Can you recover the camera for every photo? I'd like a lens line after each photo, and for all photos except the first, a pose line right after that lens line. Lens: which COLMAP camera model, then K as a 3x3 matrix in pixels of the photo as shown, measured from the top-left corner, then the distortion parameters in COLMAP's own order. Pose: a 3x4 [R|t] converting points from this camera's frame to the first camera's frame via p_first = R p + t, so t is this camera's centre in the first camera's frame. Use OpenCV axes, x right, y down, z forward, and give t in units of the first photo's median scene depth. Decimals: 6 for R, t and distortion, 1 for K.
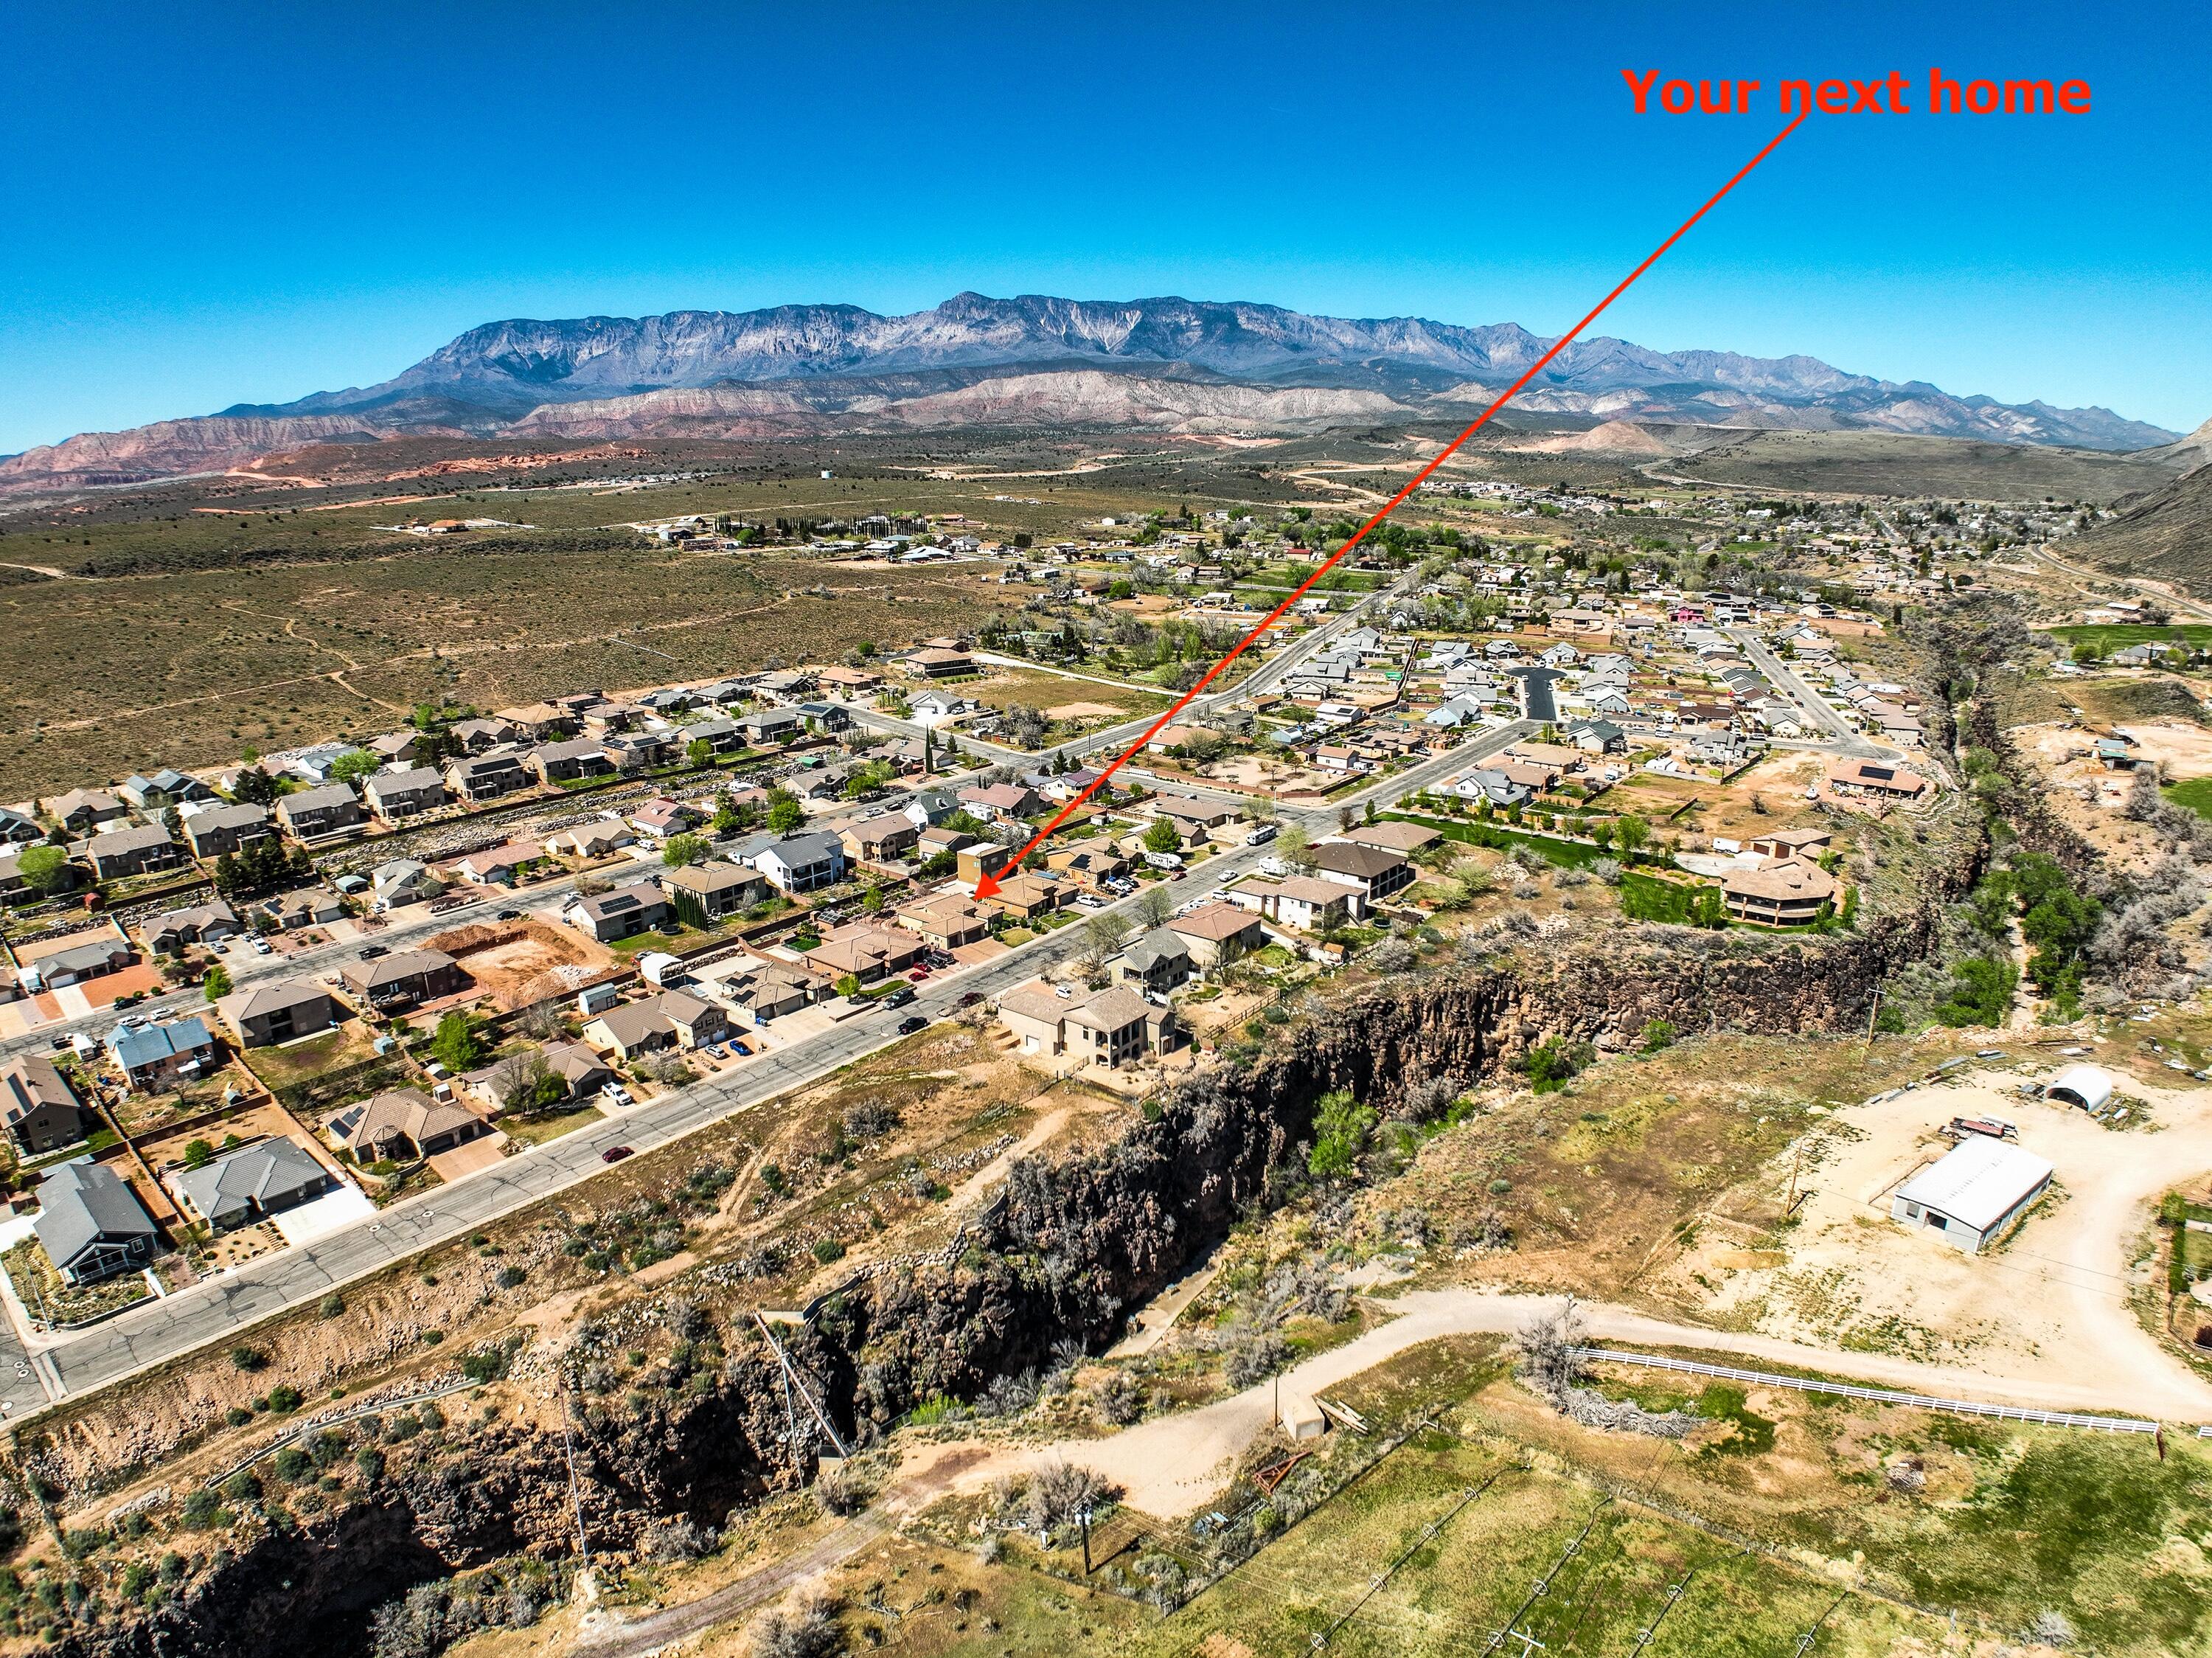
lens RADIAL K [[1378.6, 0, 1123.4], [0, 1378.6, 785.1], [0, 0, 1]] dist [-0.179293, 0.025634]
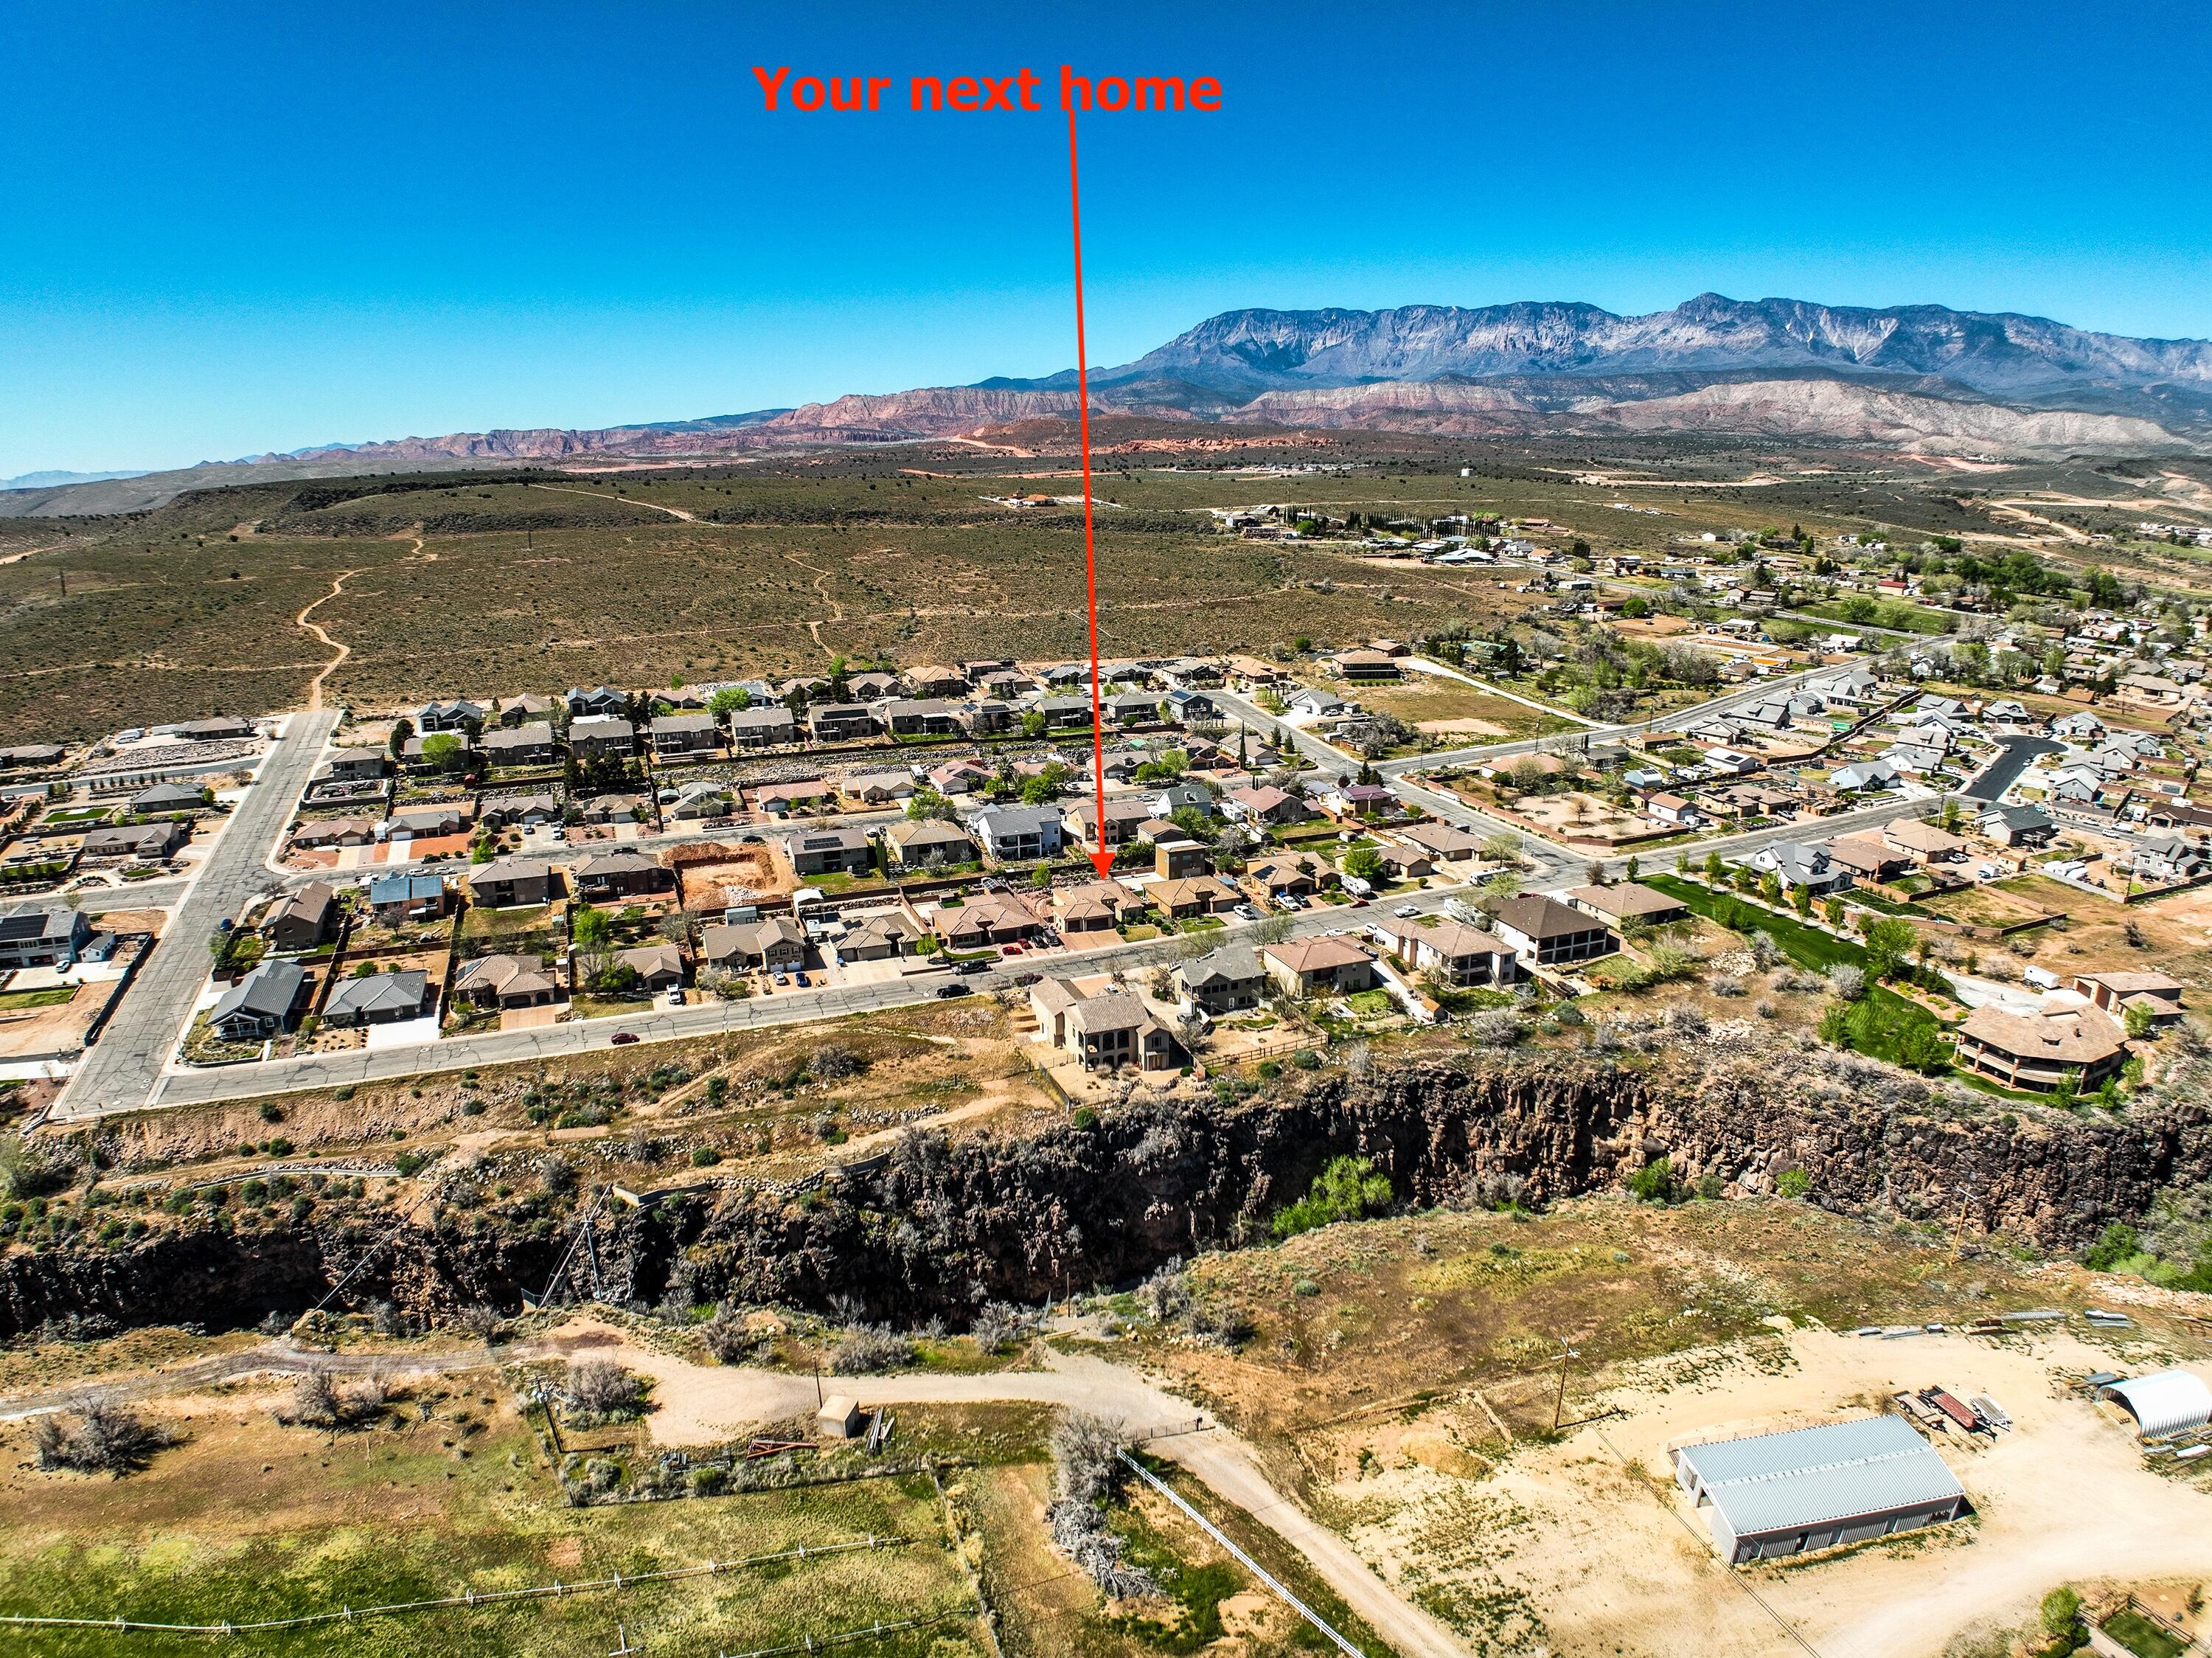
lens RADIAL K [[1378.6, 0, 1123.4], [0, 1378.6, 785.1], [0, 0, 1]] dist [-0.179293, 0.025634]
pose [[0.869688, 0.125115, -0.477482, 0.311832], [-0.123784, 0.991713, 0.034397, -0.024710], [0.477828, 0.029190, 0.877968, 0.088118]]
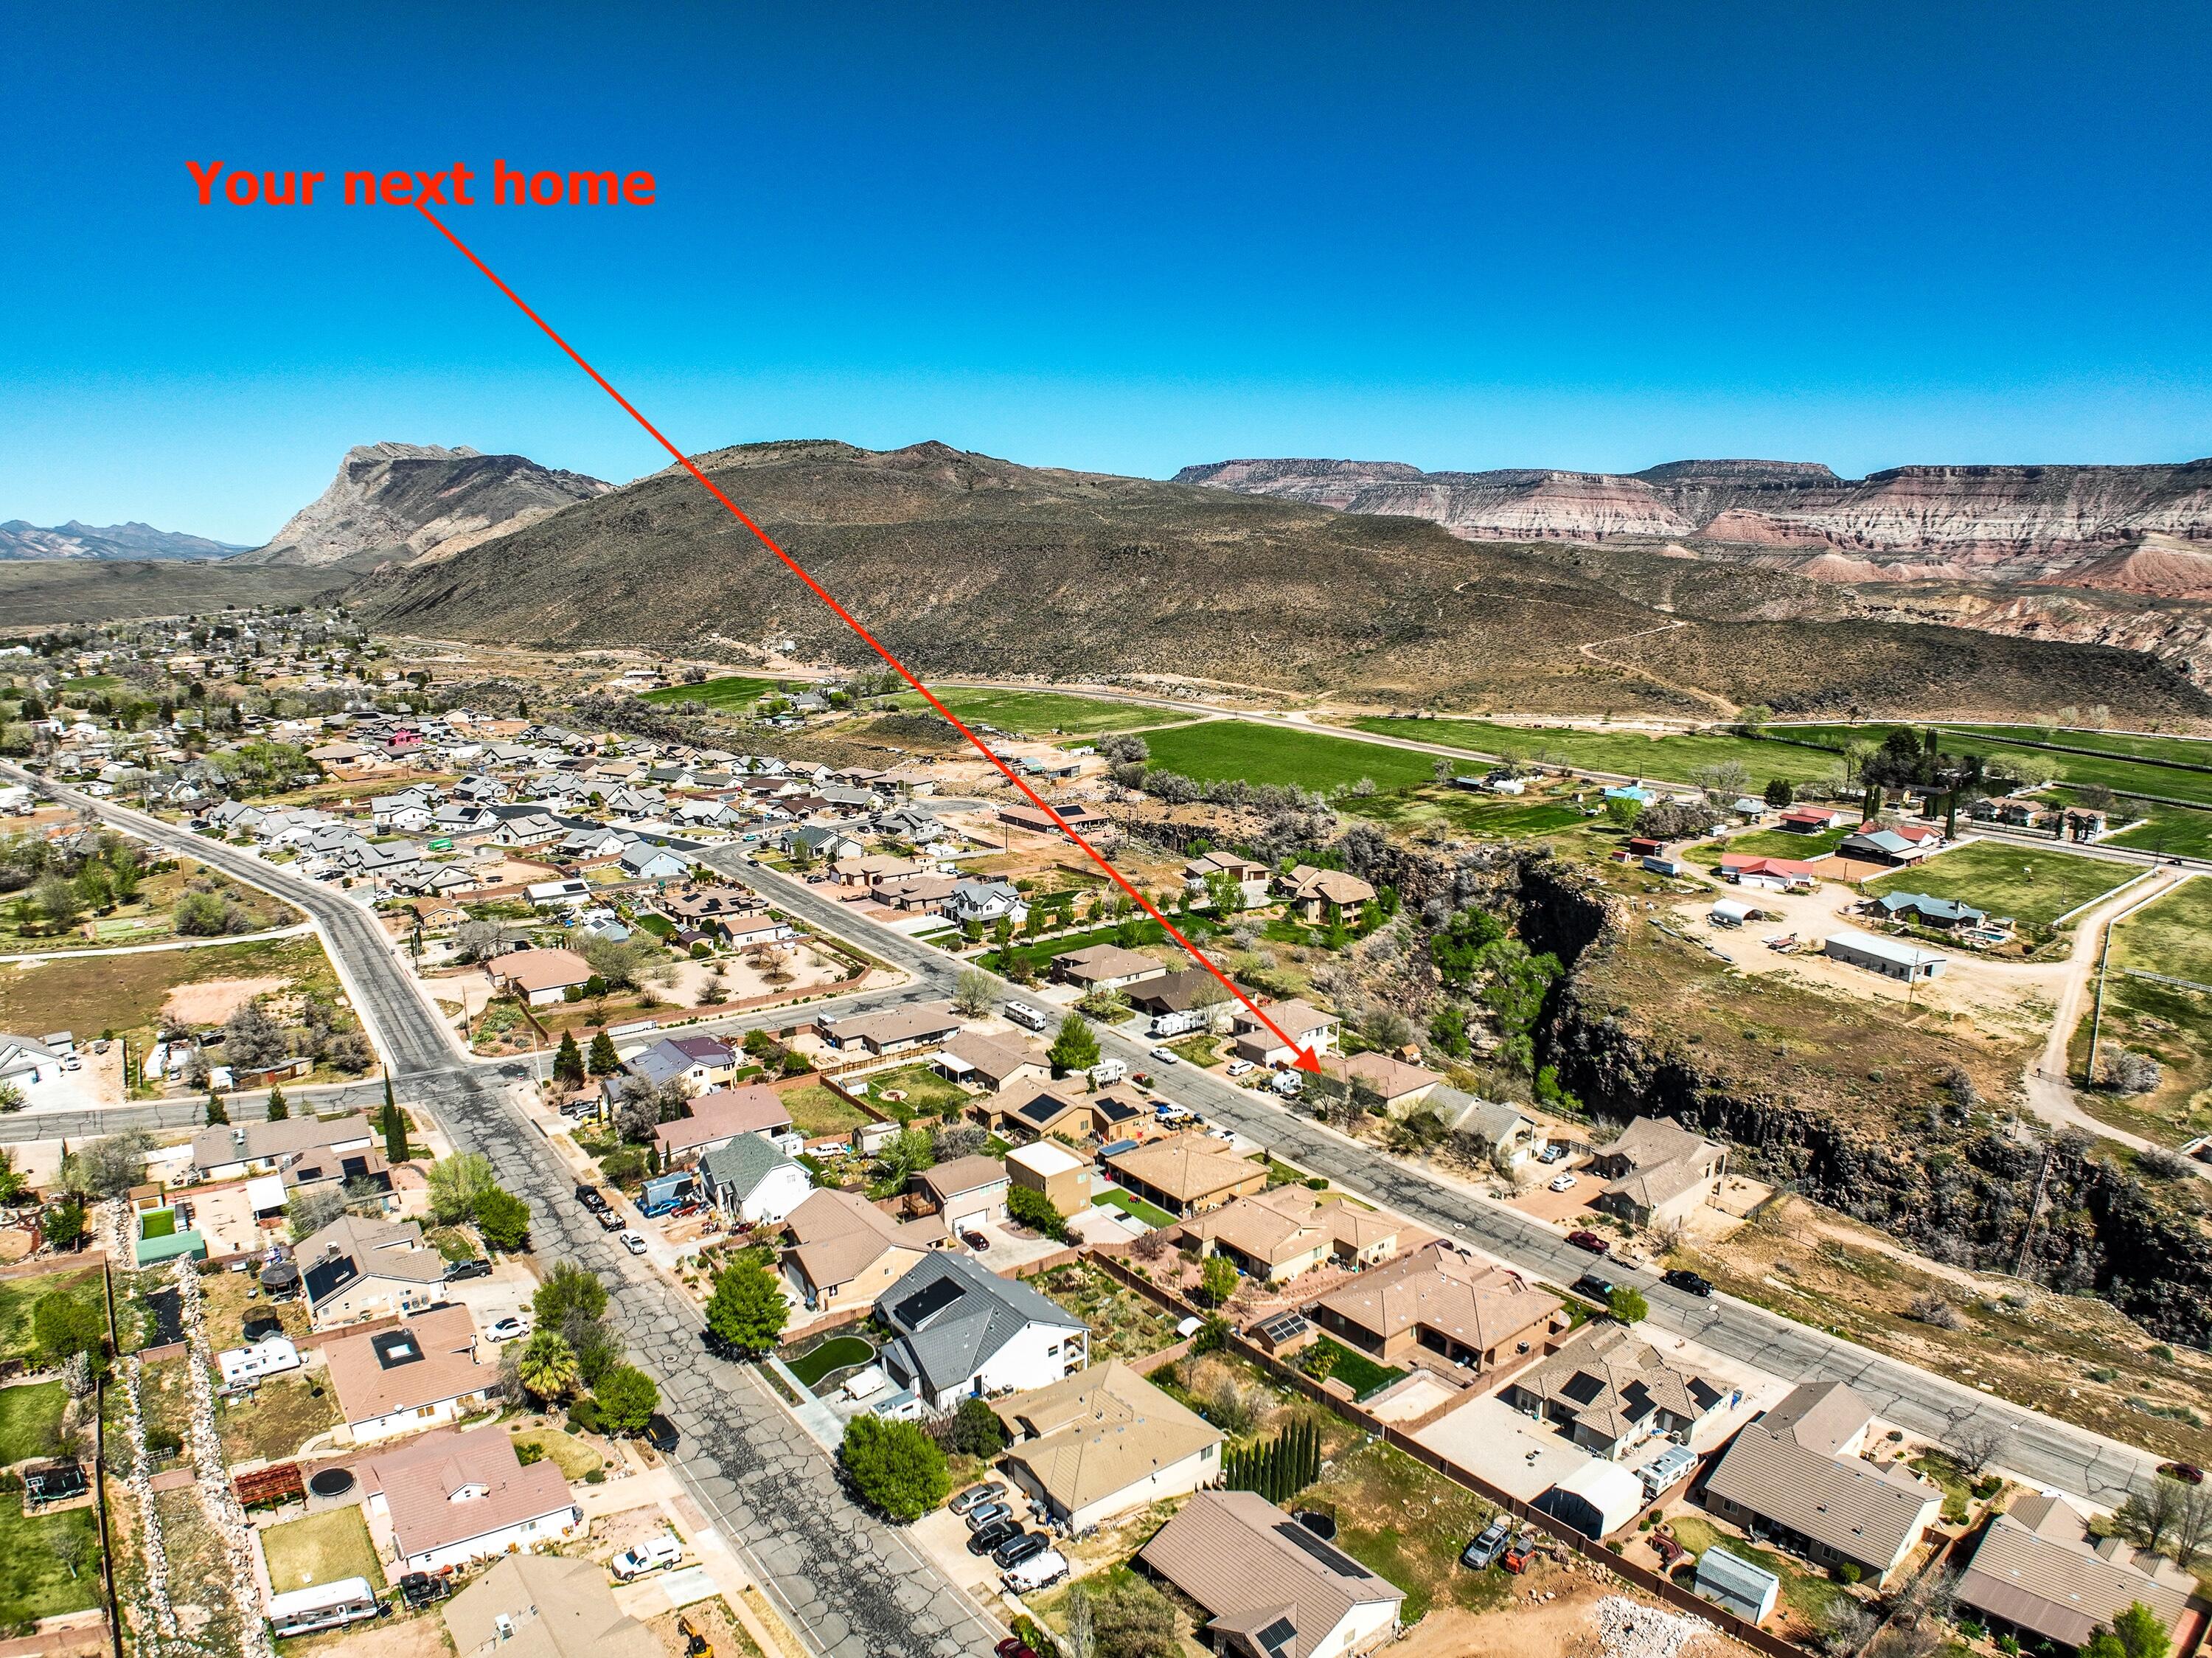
lens RADIAL K [[1363.2, 0, 1107.0], [0, 1363.2, 797.2], [0, 0, 1]] dist [-0.174434, 0.025425]
pose [[0.237699, -0.152921, 0.959226, -0.573649], [0.229519, 0.968407, 0.097510, -0.139932], [-0.943833, 0.196982, 0.265288, 0.738083]]
